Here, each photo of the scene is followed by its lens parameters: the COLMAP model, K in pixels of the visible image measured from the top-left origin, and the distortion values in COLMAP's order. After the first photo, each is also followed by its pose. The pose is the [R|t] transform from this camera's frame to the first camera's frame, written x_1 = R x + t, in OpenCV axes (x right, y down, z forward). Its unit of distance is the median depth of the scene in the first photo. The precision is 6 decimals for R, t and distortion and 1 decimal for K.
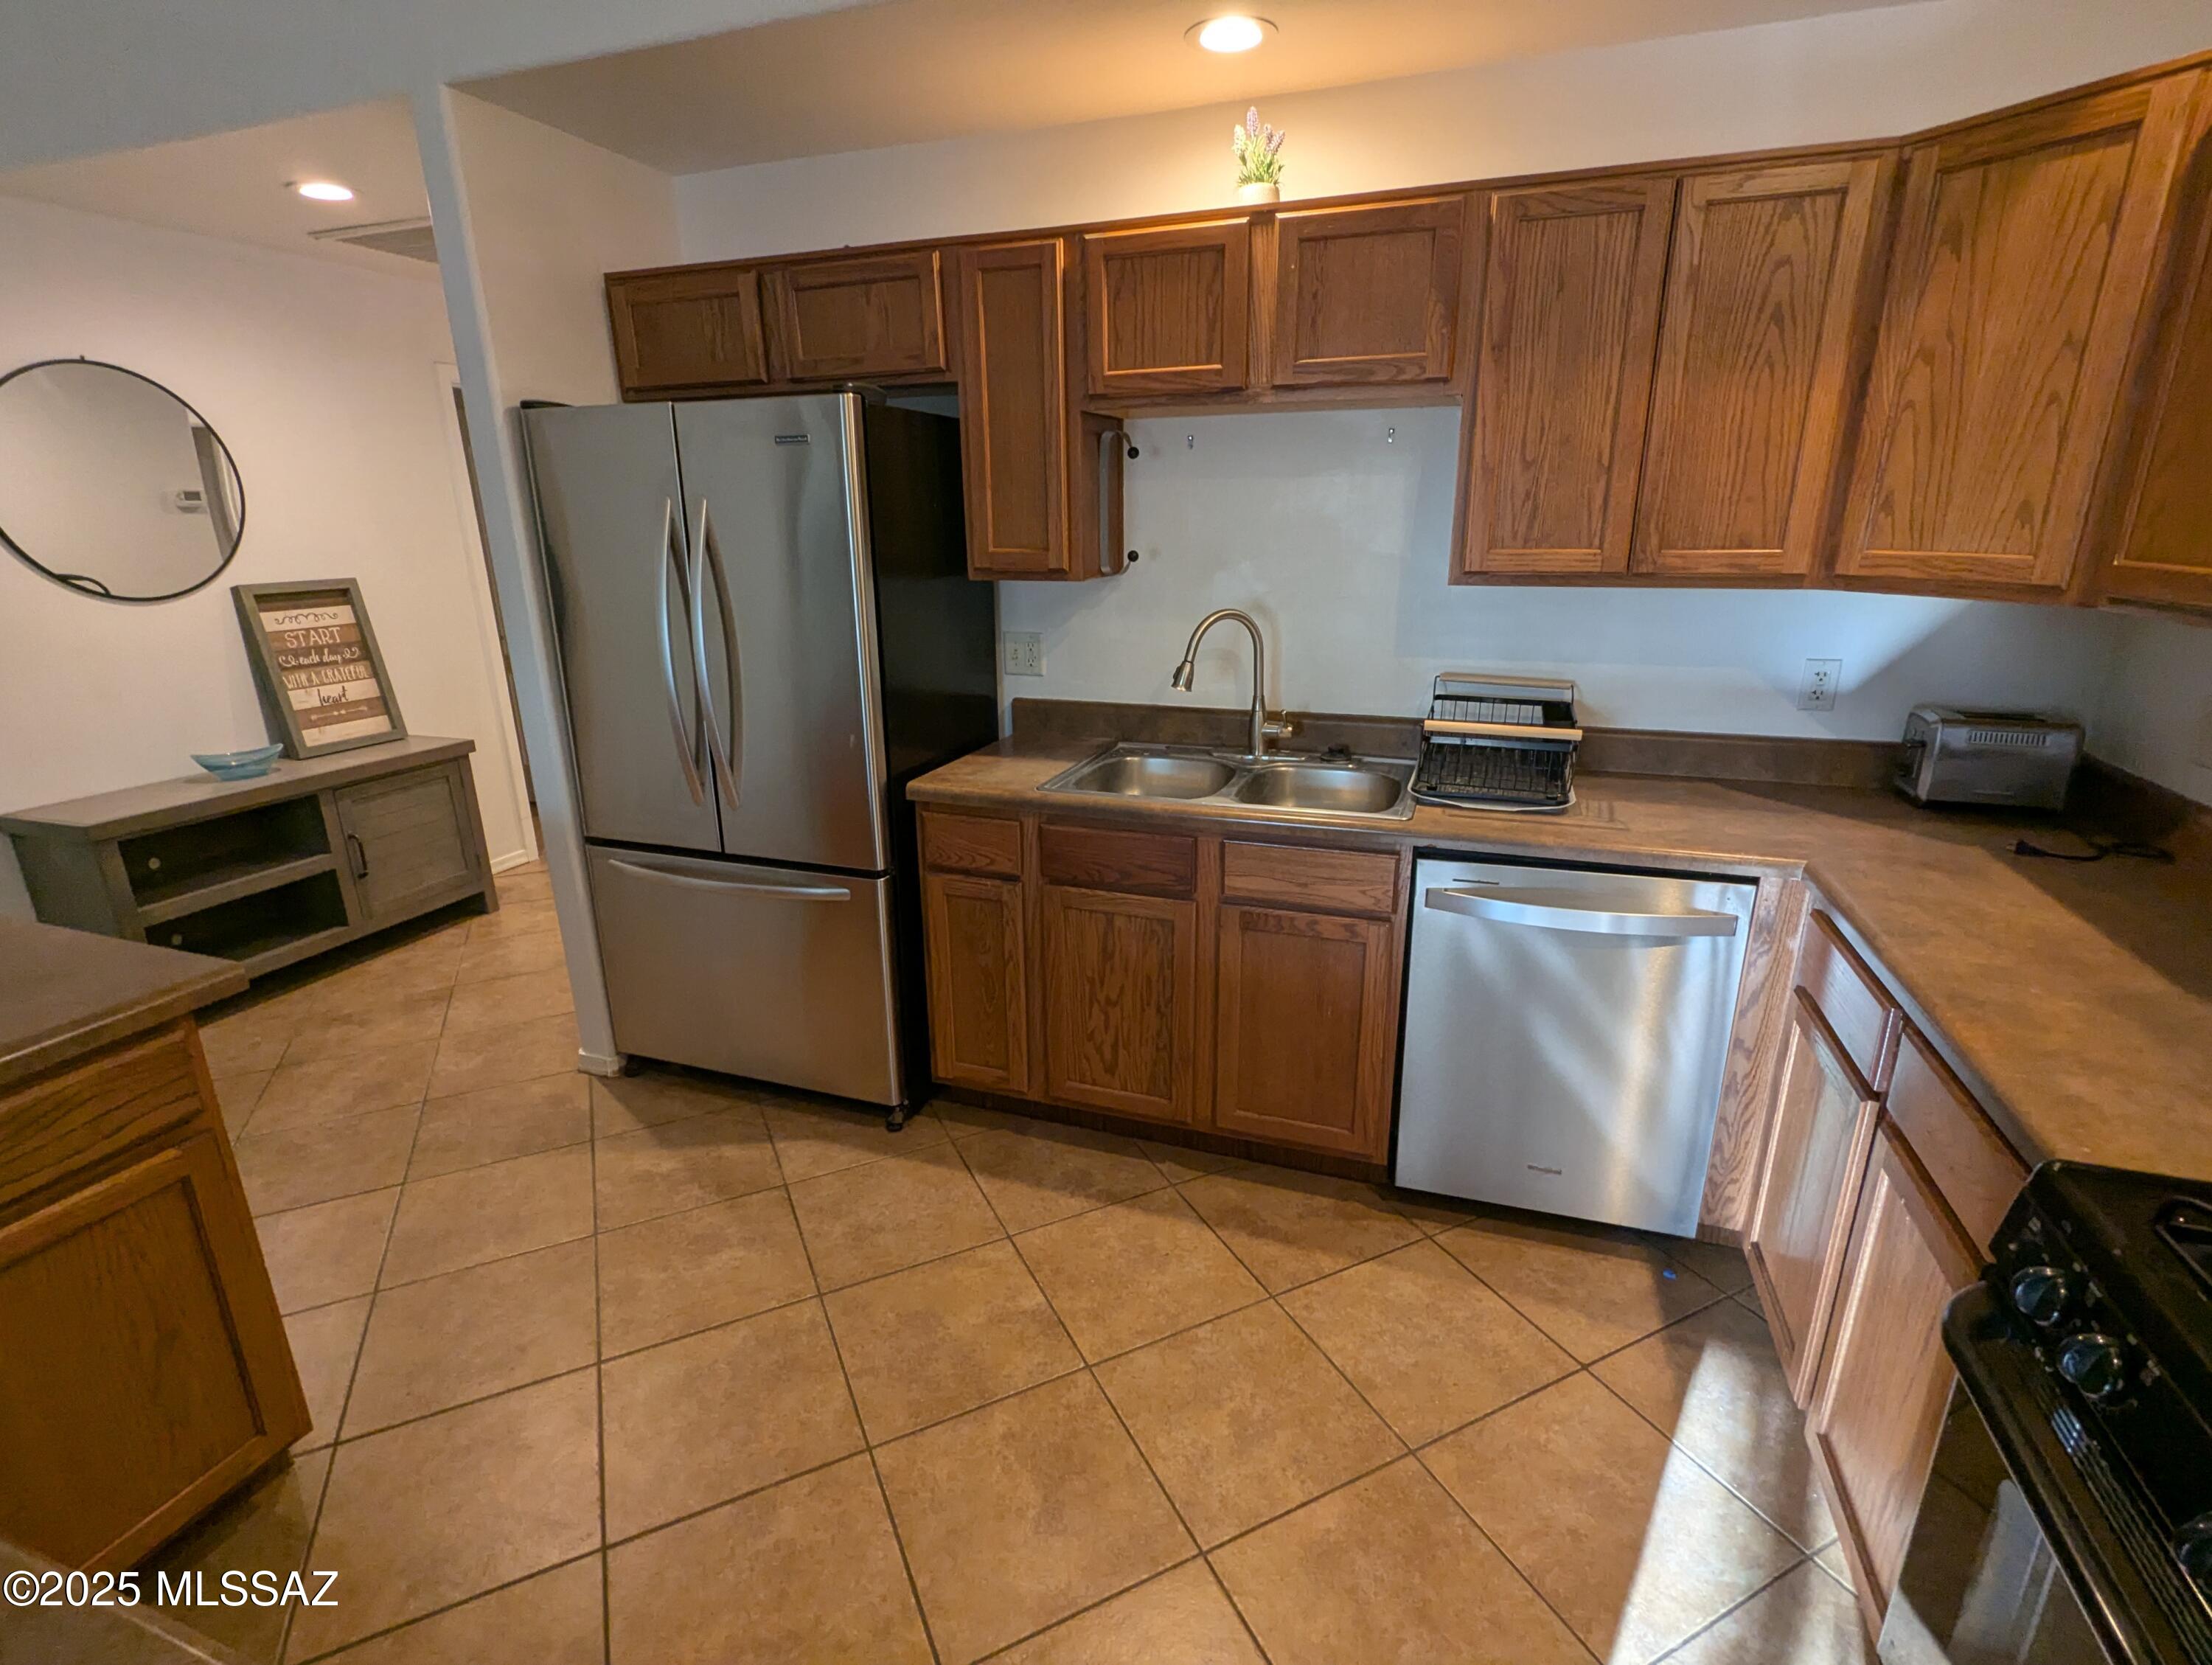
lens RADIAL K [[1046.4, 0, 1110.2], [0, 1046.4, 838.8], [0, 0, 1]] dist [-0.002529, 0.000497]
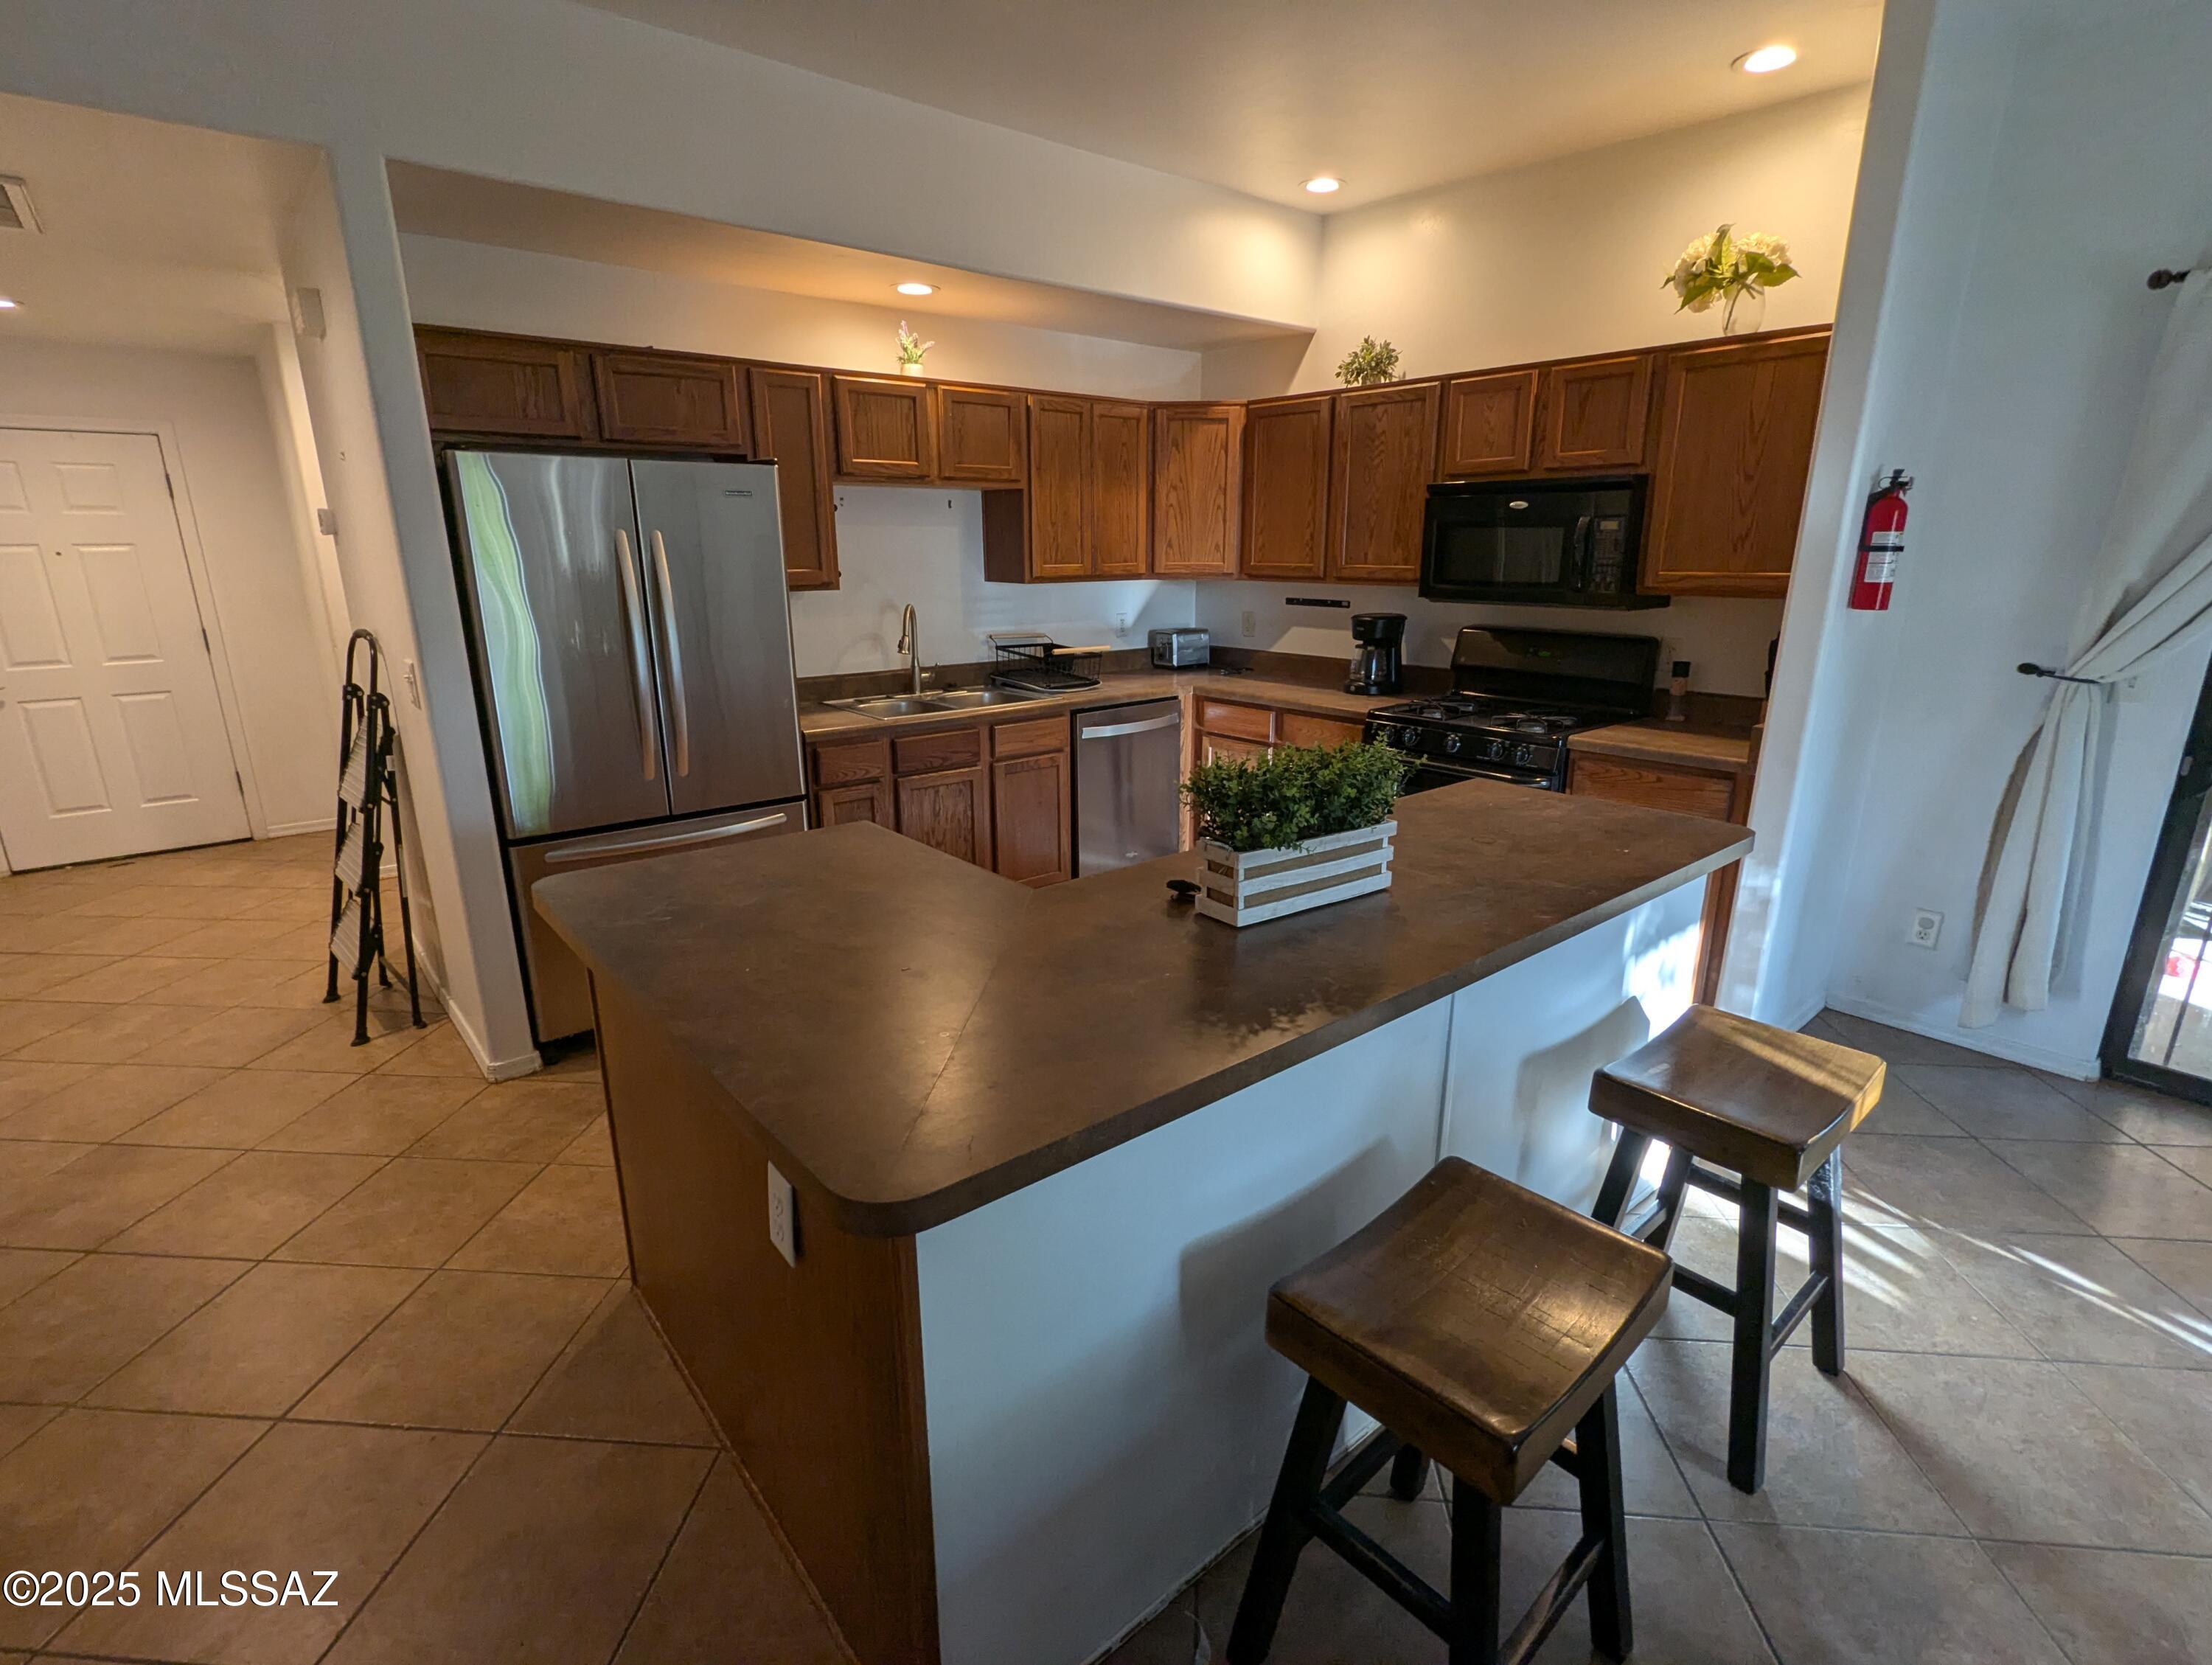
lens RADIAL K [[1046.4, 0, 1110.6], [0, 1046.4, 833.0], [0, 0, 1]] dist [-0.002529, 0.000497]
pose [[0.510916, -0.222678, 0.830289, -1.313851], [0.251971, 0.962236, 0.103015, 0.042820], [-0.821873, 0.156577, 0.547730, -0.122941]]
